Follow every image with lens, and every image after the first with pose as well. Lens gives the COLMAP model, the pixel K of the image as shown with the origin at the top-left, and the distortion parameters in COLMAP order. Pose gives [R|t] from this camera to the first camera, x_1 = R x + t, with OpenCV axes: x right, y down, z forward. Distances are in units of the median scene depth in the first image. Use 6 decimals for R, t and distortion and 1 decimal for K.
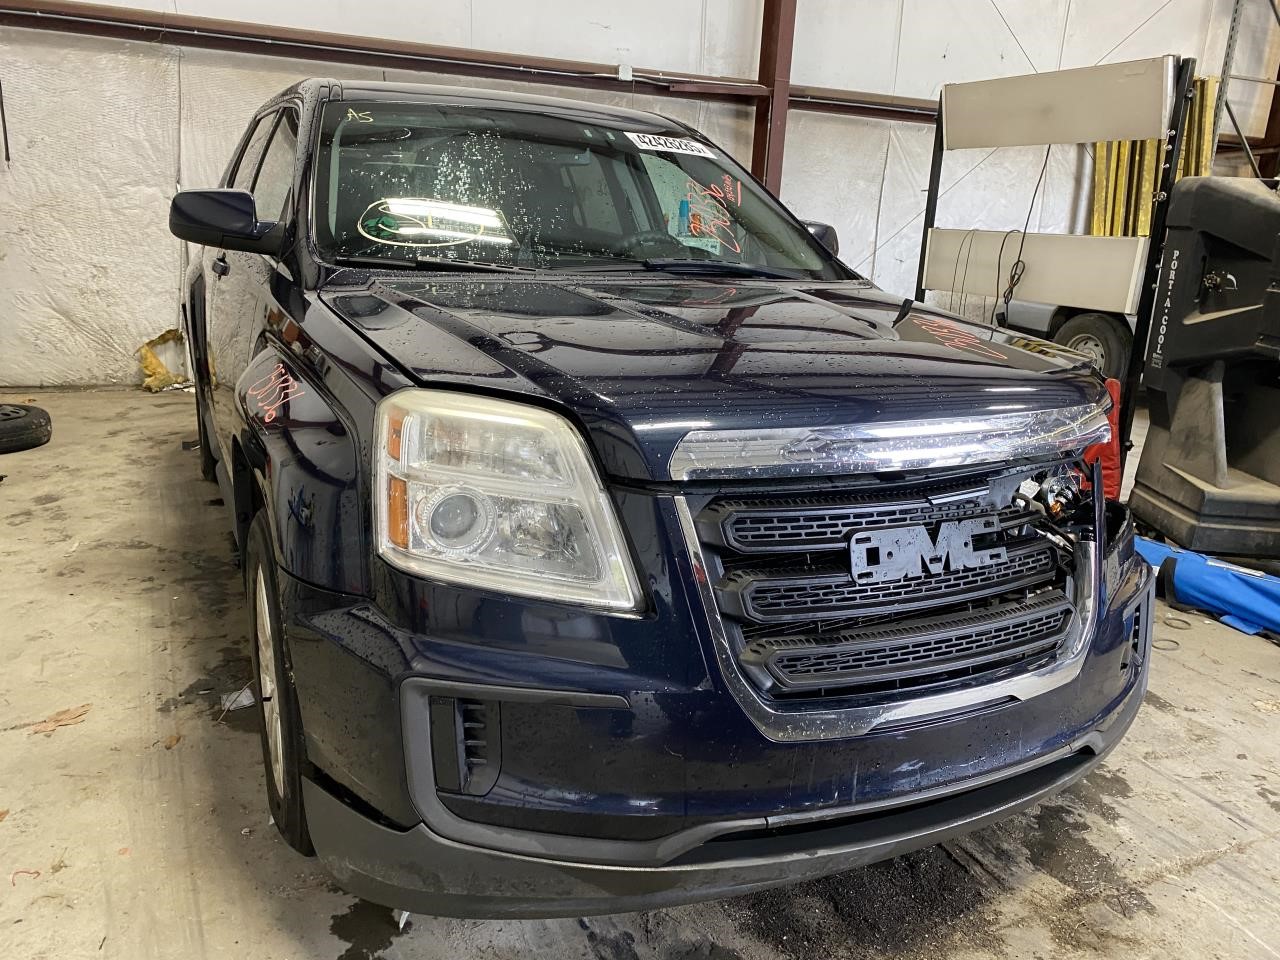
lens RADIAL K [[964.0, 0, 640.5], [0, 964.0, 479.2], [0, 0, 1]] dist [-0.004629, -0.001685]
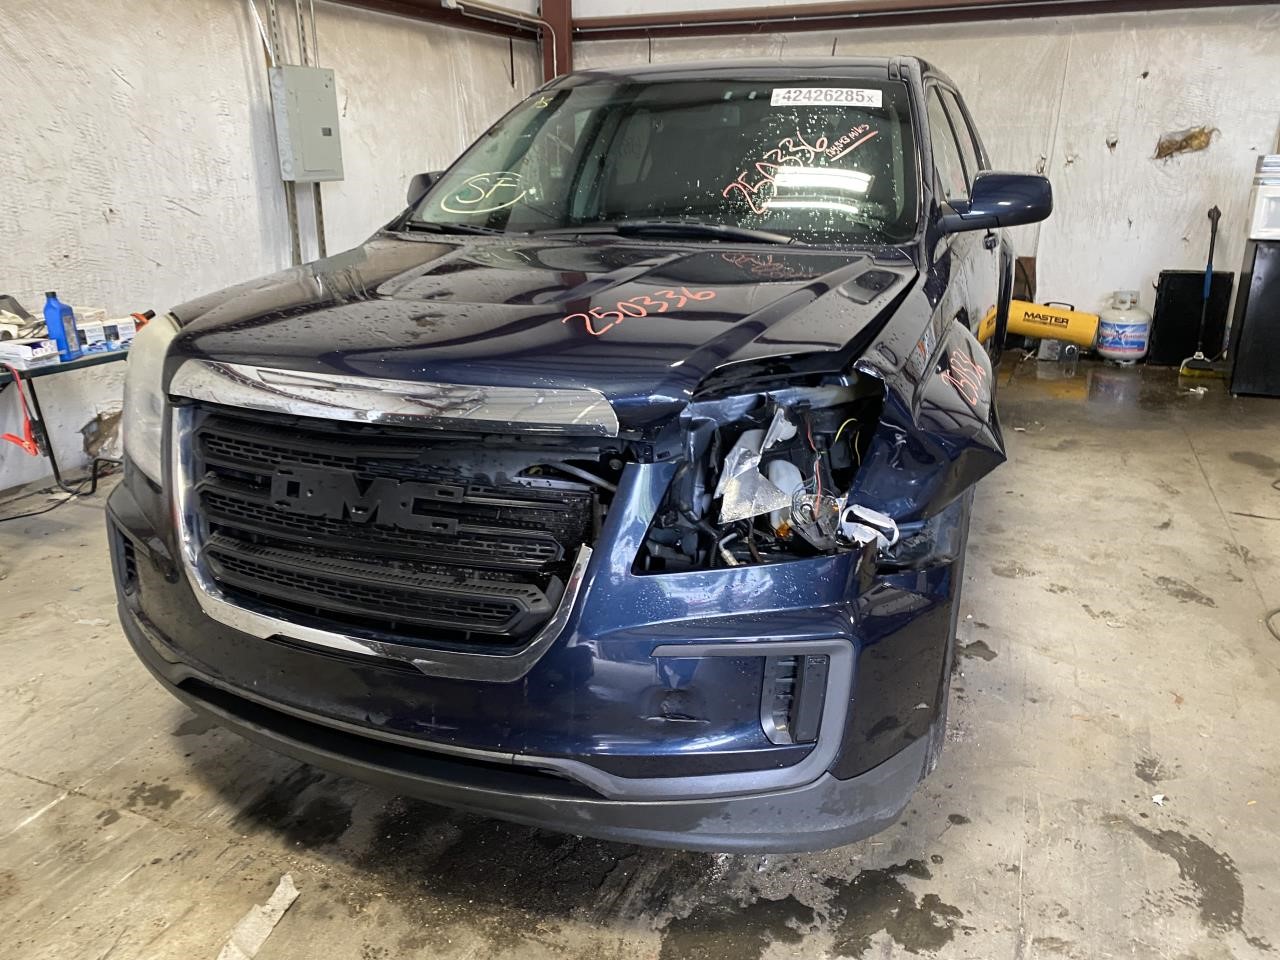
lens RADIAL K [[964.0, 0, 640.2], [0, 964.0, 481.7], [0, 0, 1]] dist [-0.004629, -0.001685]
pose [[0.675496, 0.179491, -0.715184, 1.250527], [-0.152931, 0.982933, 0.102244, -0.098821], [0.721330, 0.040309, 0.691418, 0.495730]]
